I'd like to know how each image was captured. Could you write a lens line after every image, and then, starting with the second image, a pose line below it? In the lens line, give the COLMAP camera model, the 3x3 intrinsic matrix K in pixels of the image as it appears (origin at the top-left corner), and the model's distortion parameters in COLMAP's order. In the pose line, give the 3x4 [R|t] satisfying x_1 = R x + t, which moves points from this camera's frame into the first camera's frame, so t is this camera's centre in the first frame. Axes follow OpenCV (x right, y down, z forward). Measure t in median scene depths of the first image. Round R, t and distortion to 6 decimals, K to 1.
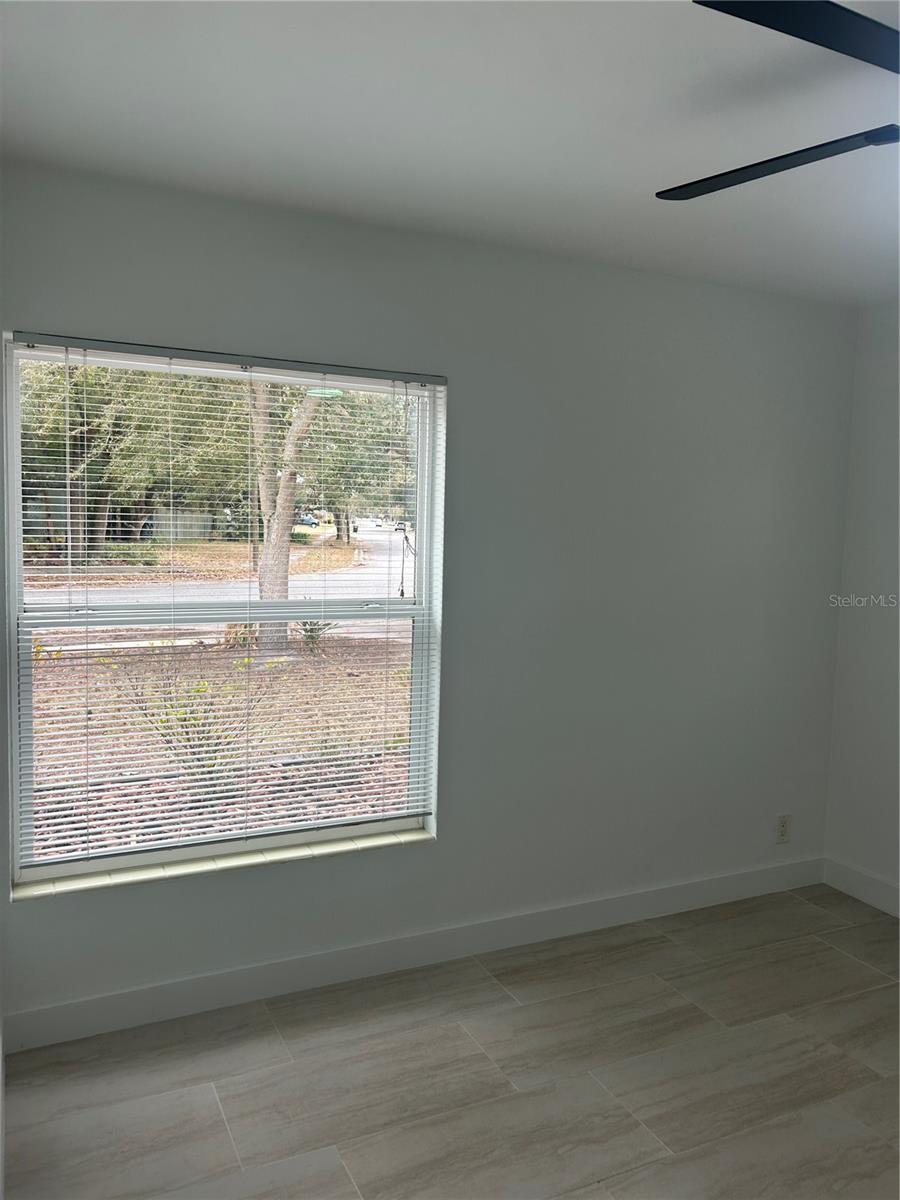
lens RADIAL K [[940.0, 0, 450.3], [0, 940.0, 581.1], [0, 0, 1]] dist [0.004561, -0.000122]
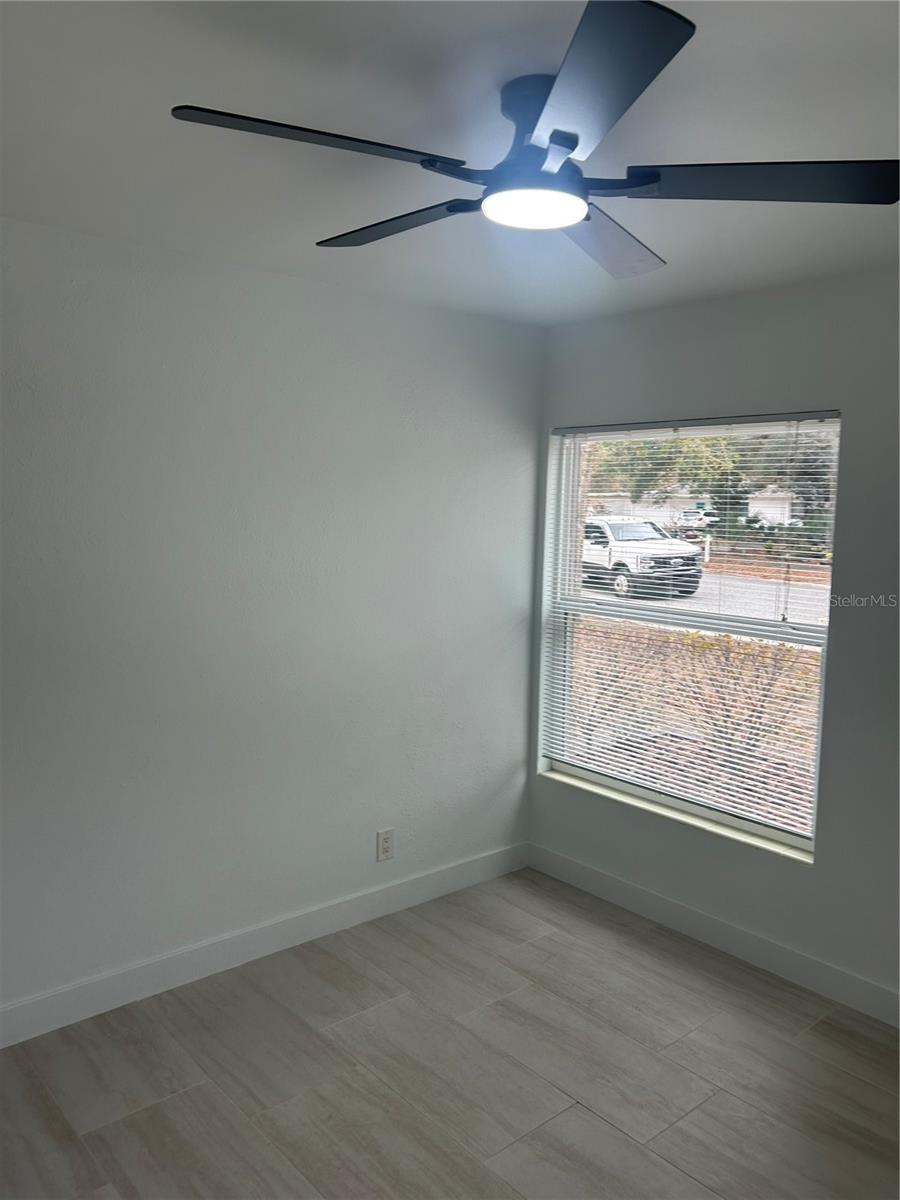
lens RADIAL K [[905.4, 0, 450.0], [0, 905.4, 600.0], [0, 0, 1]] dist [0.049449, -0.040928]
pose [[0.262458, 0.077338, -0.961839, 0.894073], [-0.099885, 0.993606, 0.052637, -0.025756], [0.959760, 0.082258, 0.268505, 0.371271]]
